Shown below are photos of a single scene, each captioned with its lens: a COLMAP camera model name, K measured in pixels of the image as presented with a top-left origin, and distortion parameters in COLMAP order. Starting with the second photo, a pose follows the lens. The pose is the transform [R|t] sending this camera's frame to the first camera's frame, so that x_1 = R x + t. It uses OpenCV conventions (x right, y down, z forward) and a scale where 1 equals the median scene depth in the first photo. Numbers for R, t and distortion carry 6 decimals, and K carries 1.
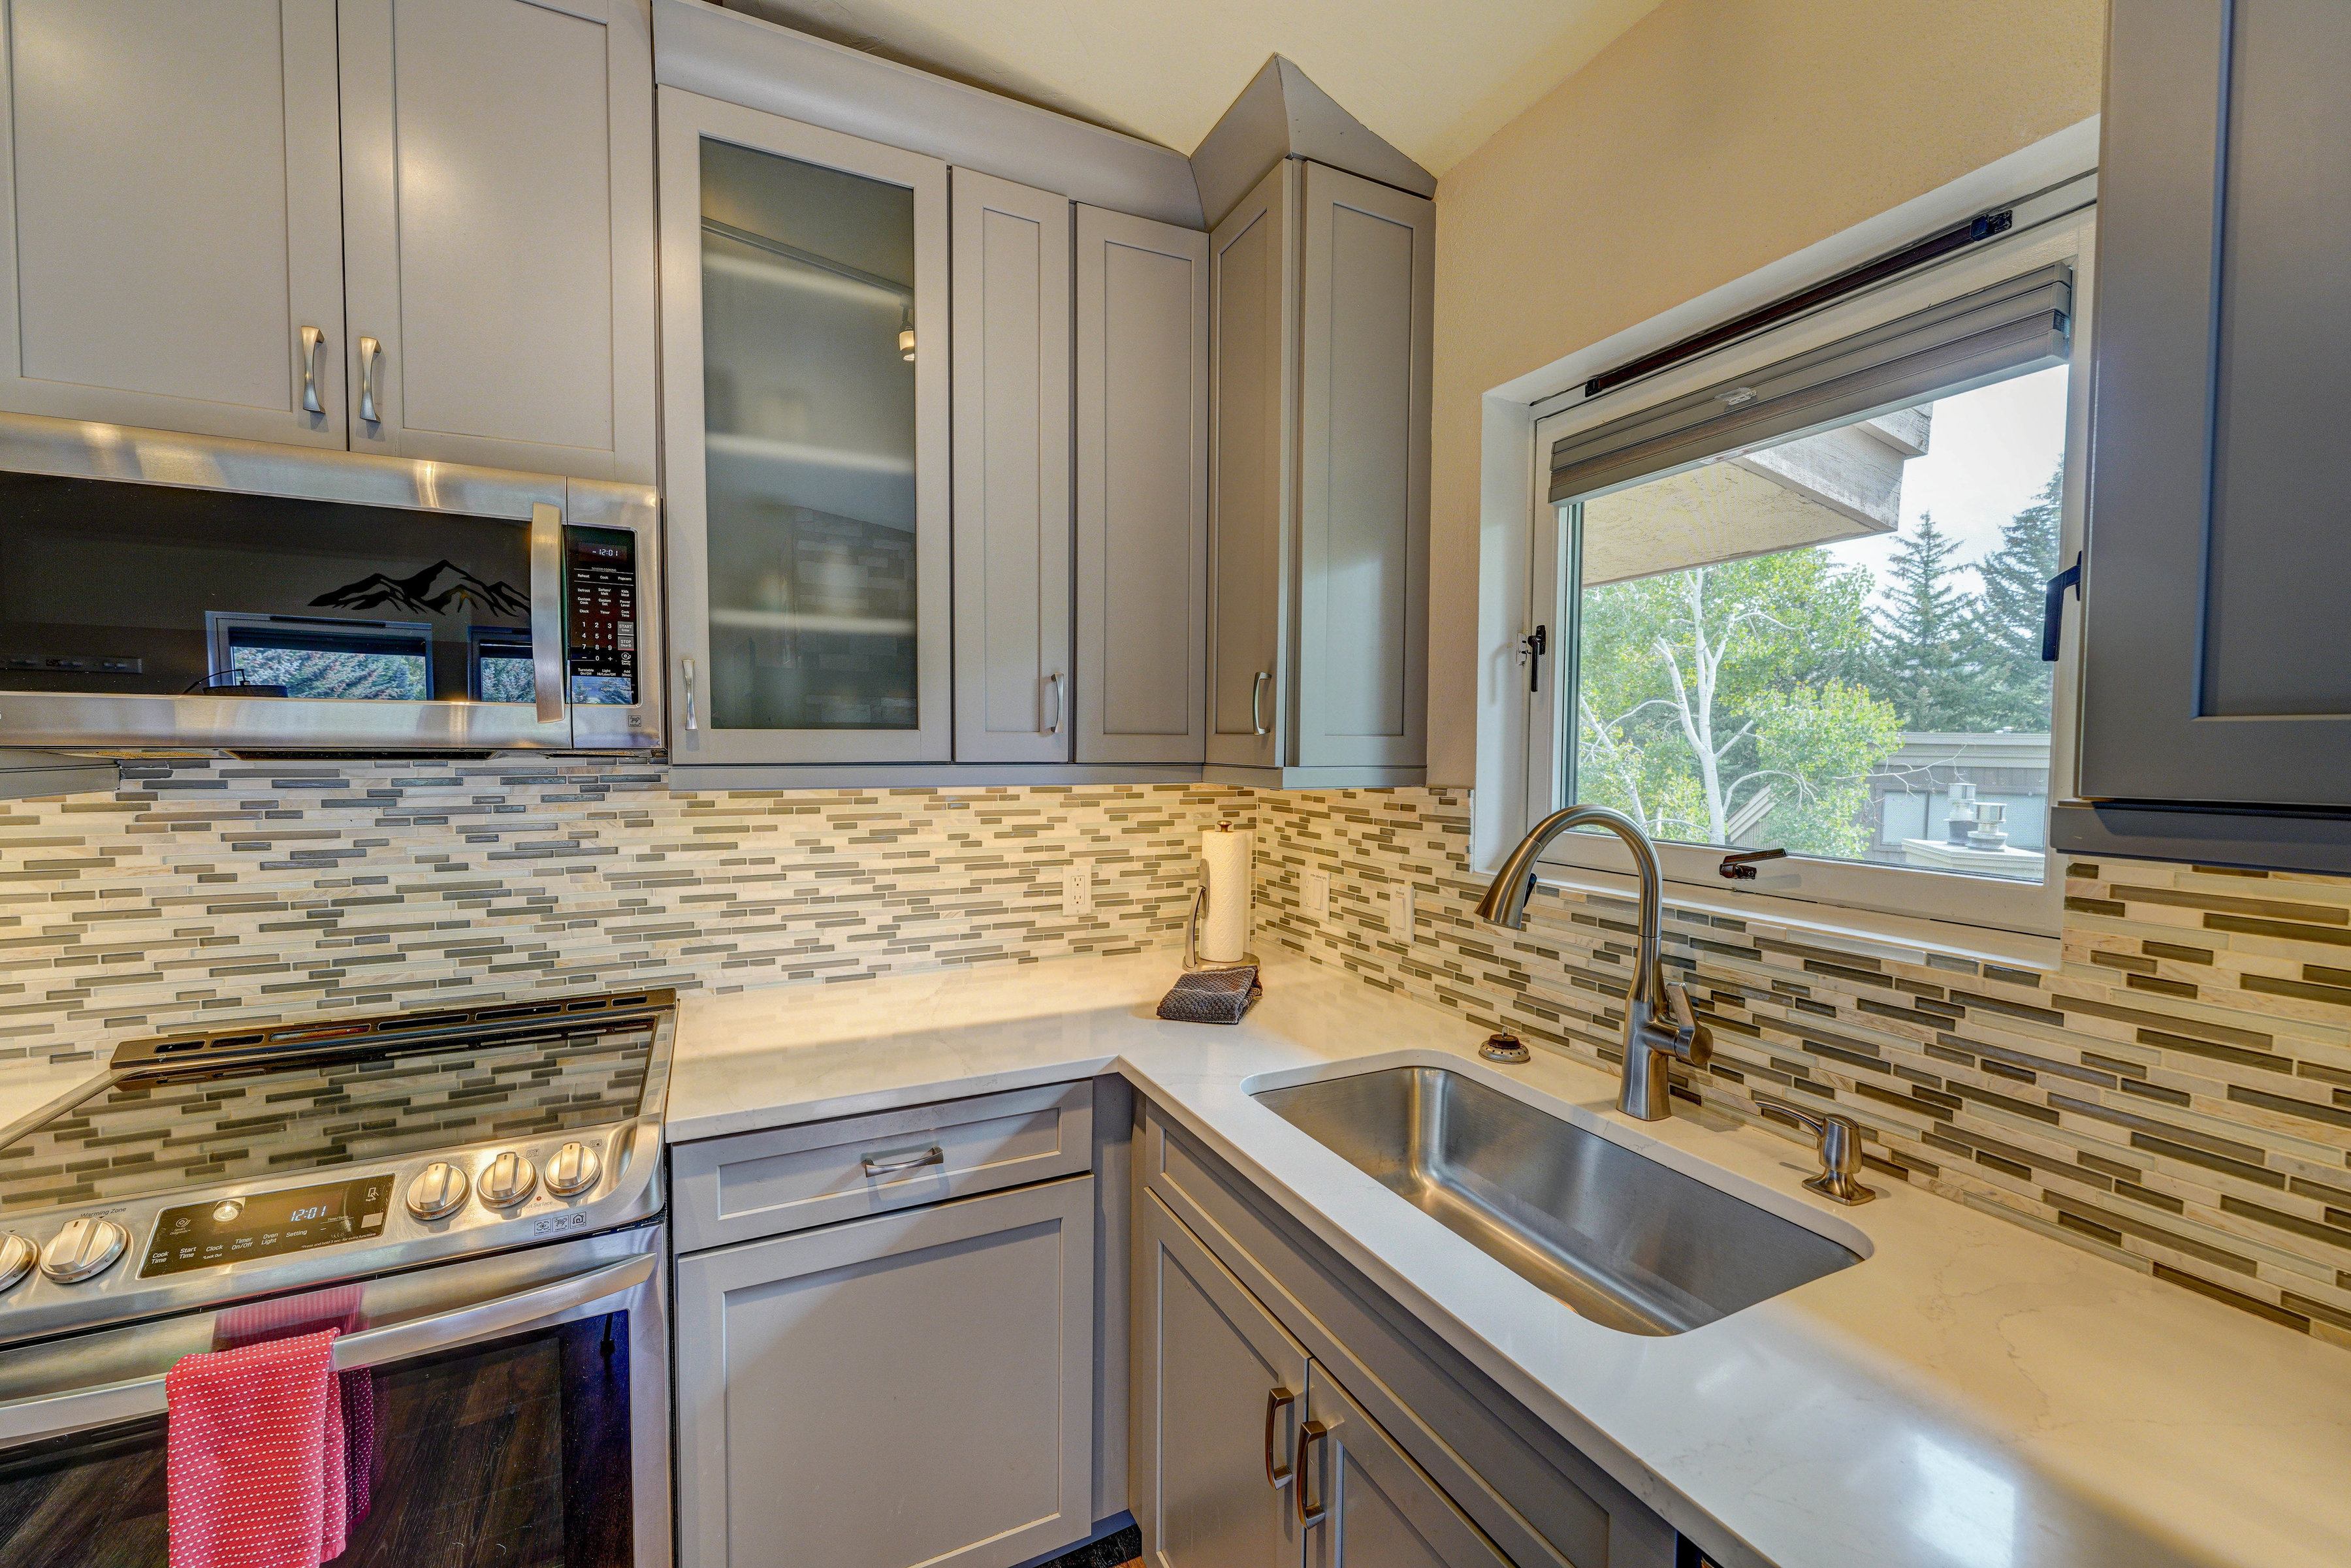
lens RADIAL K [[944.2, 0, 1173.7], [0, 944.2, 790.4], [0, 0, 1]] dist [-0.000179, 0.000882]
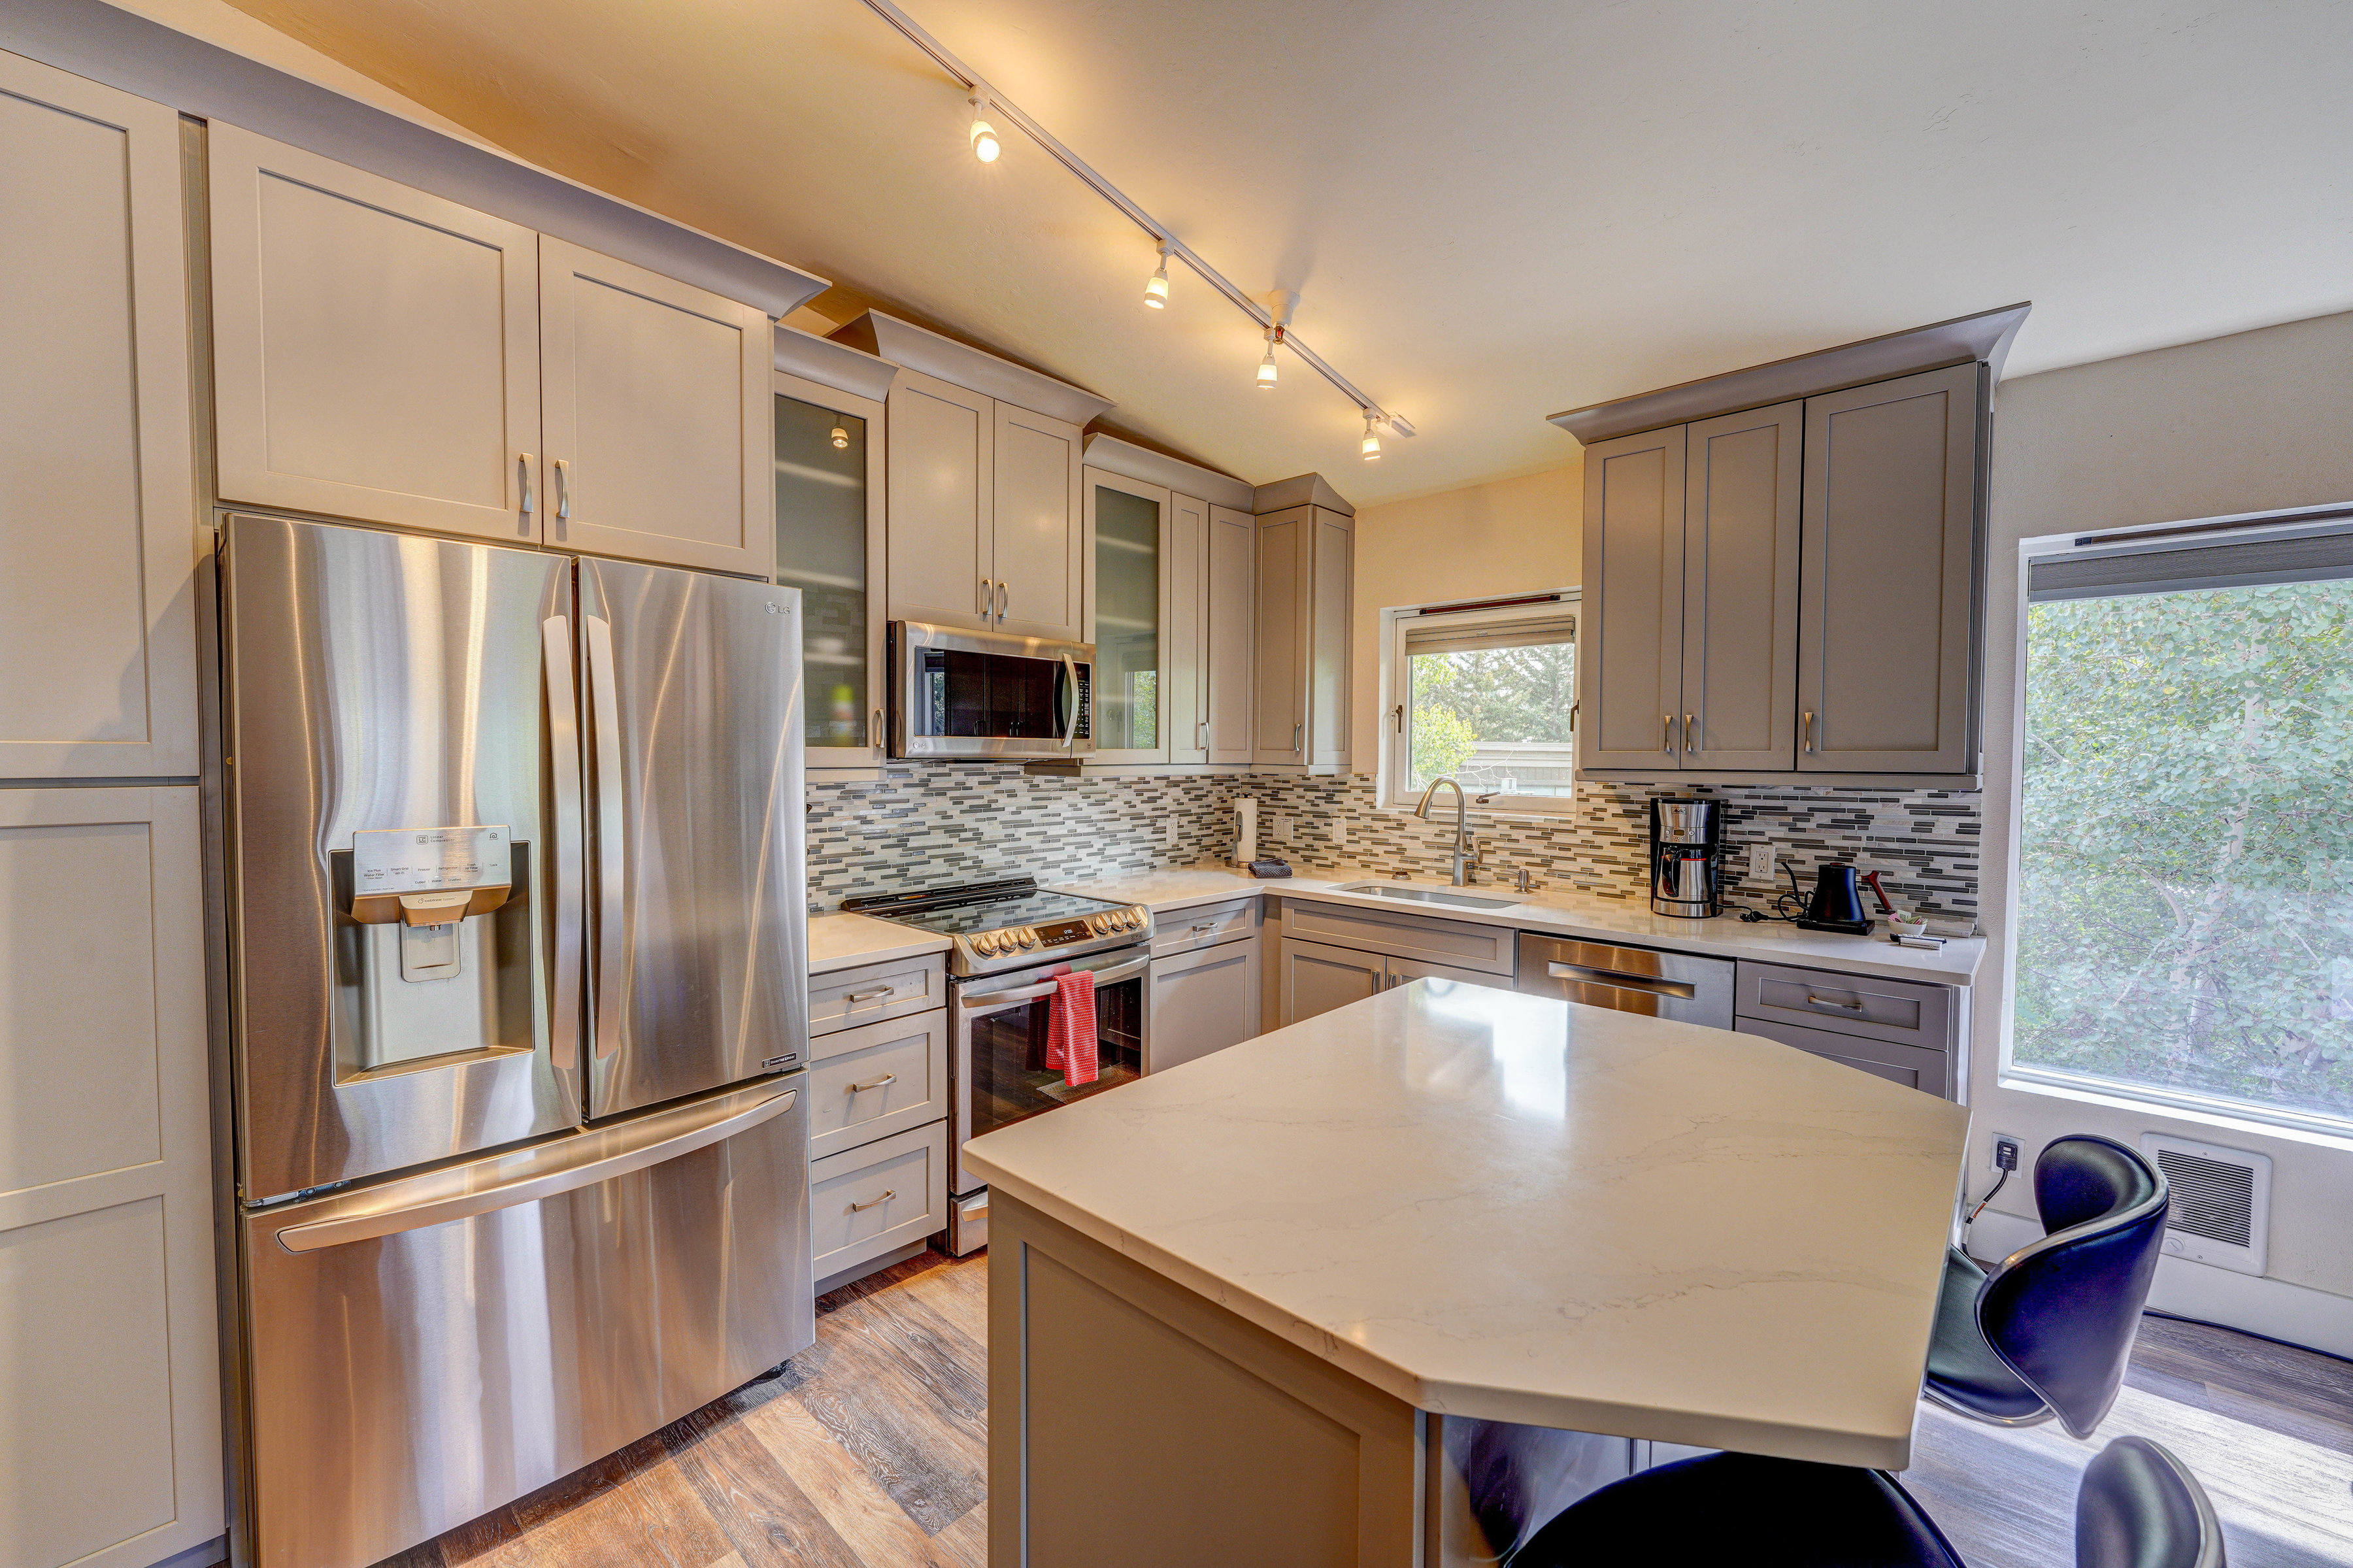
lens RADIAL K [[945.0, 0, 1177.4], [0, 945.0, 792.4], [0, 0, 1]] dist [-0.000179, 0.000882]
pose [[0.932698, -0.016336, 0.360287, -1.001747], [0.017684, 0.999844, -0.000447, 0.037117], [-0.360224, 0.006788, 0.932841, -1.023965]]
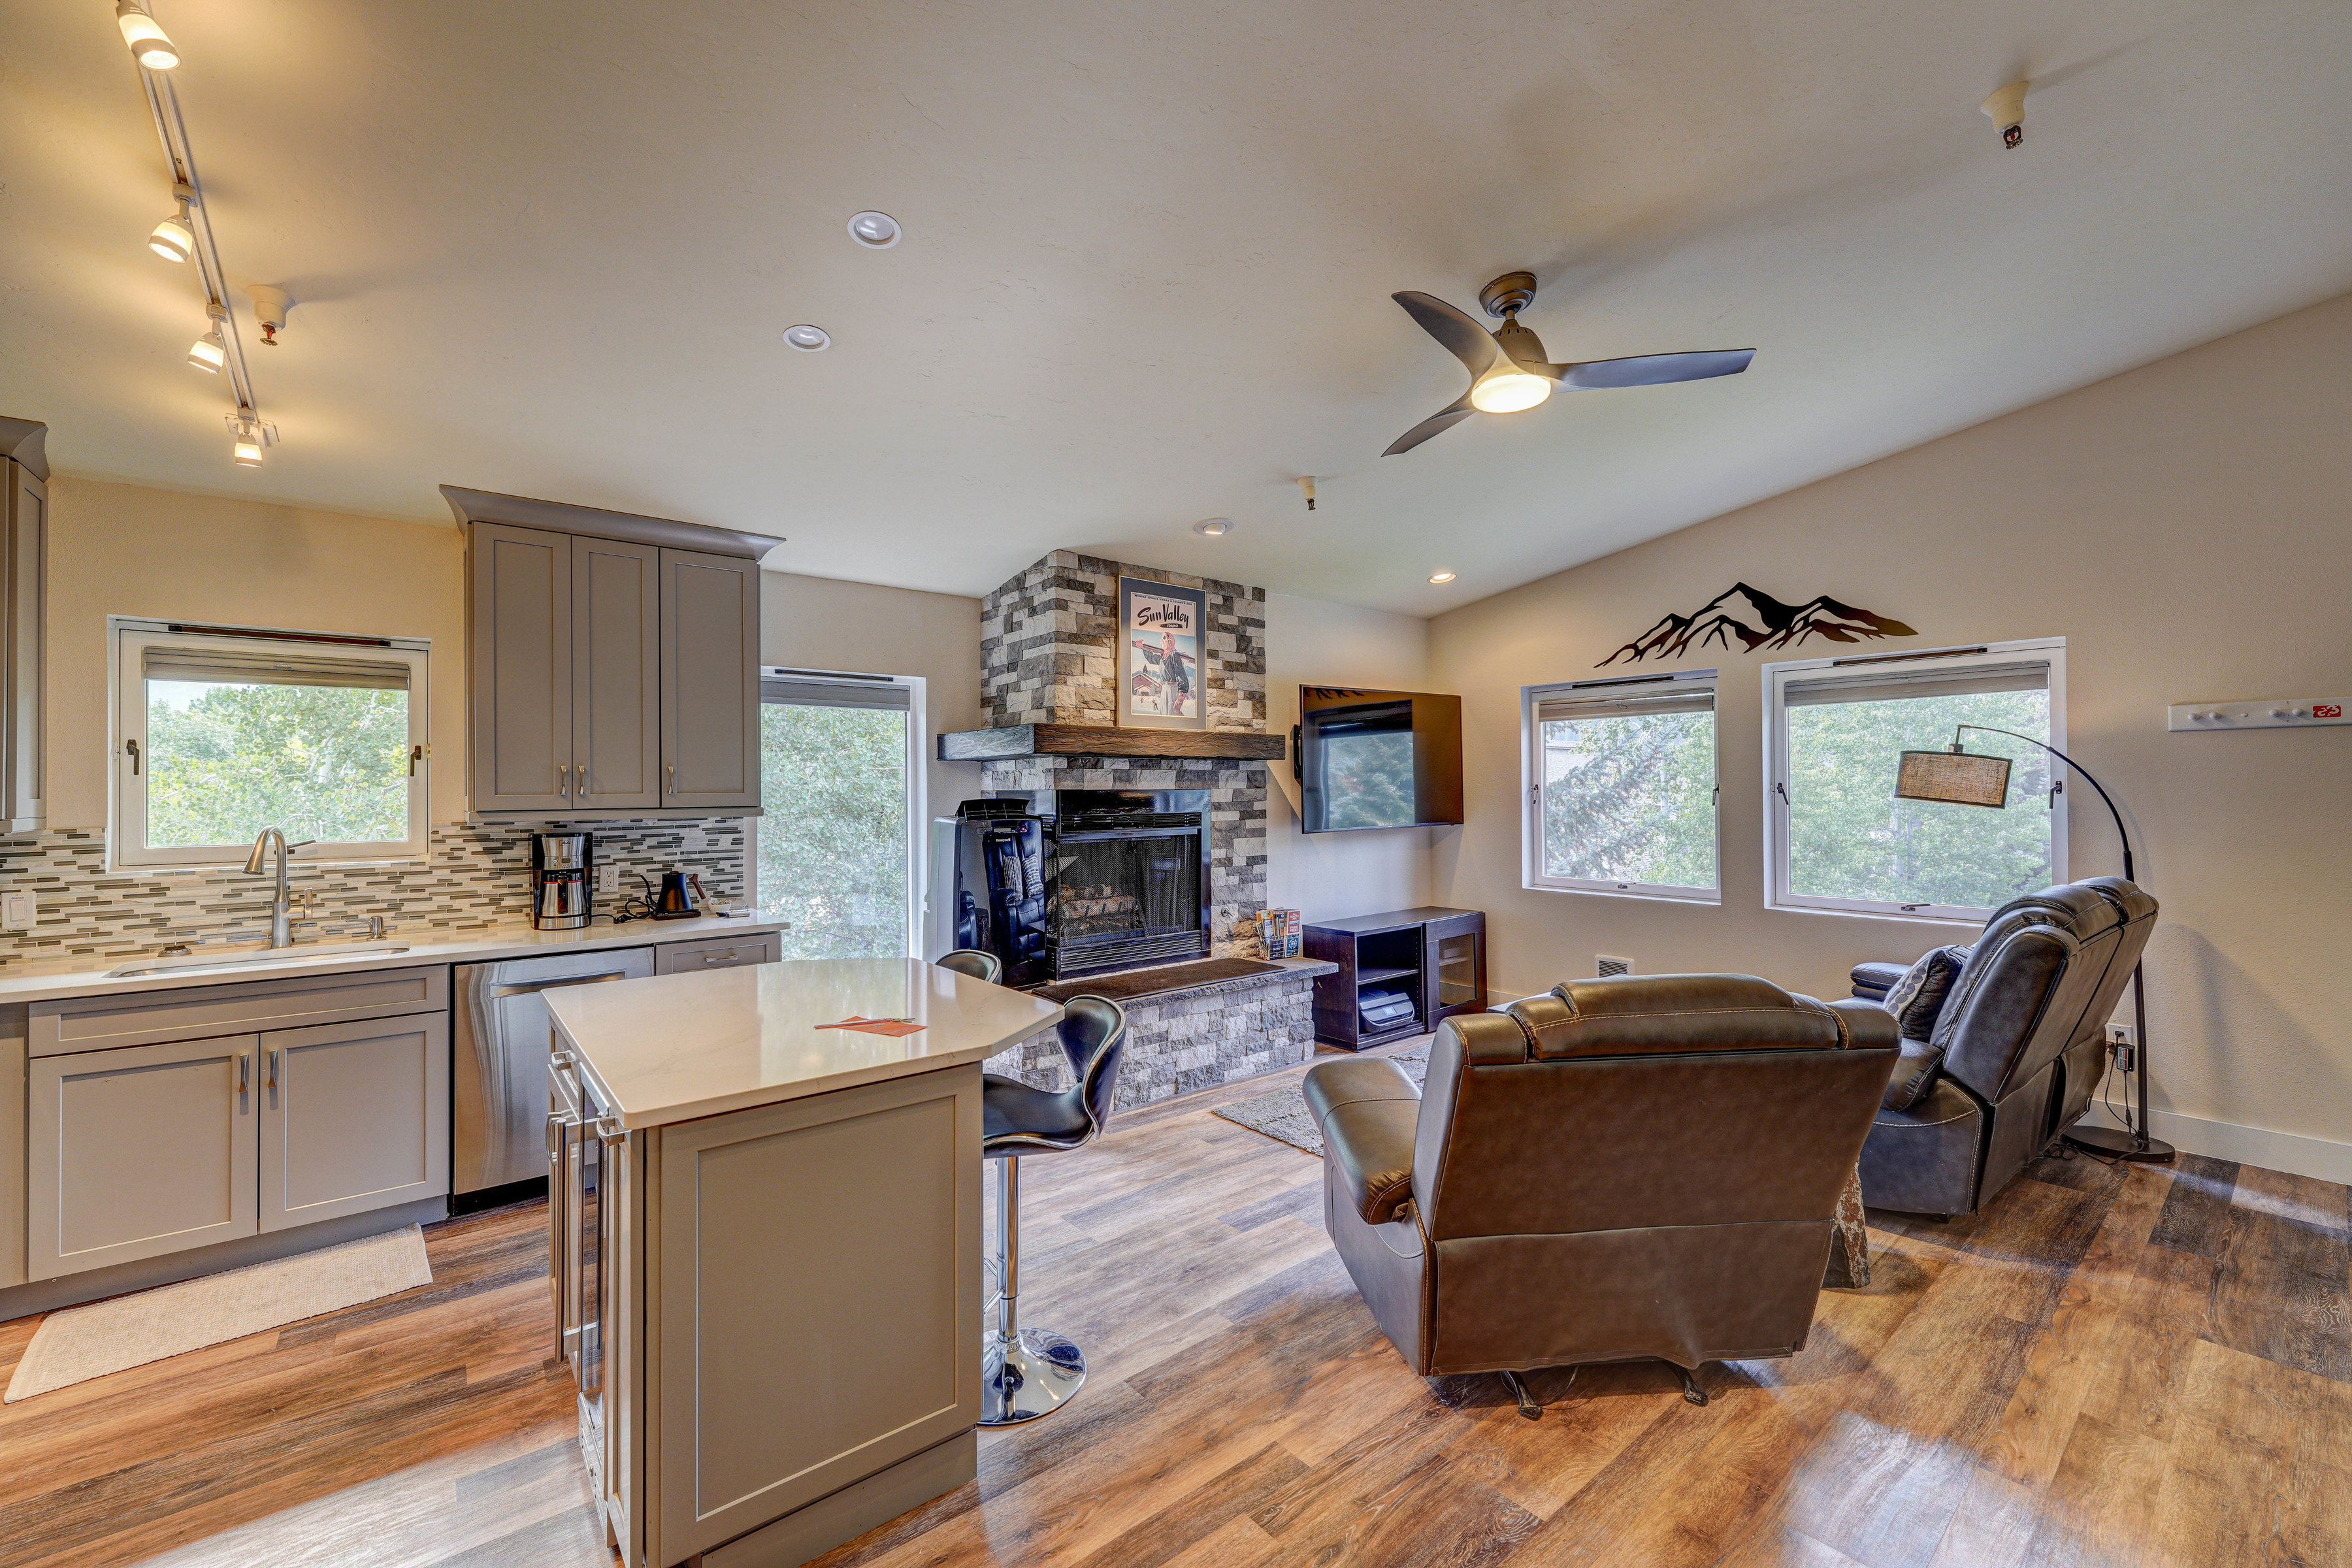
lens RADIAL K [[944.6, 0, 1169.2], [0, 944.6, 782.7], [0, 0, 1]] dist [-0.000179, 0.000882]
pose [[-0.219542, 0.004838, 0.975591, -1.910638], [0.053555, 0.998540, 0.007100, 0.008578], [-0.974132, 0.053807, -0.219480, -0.598886]]
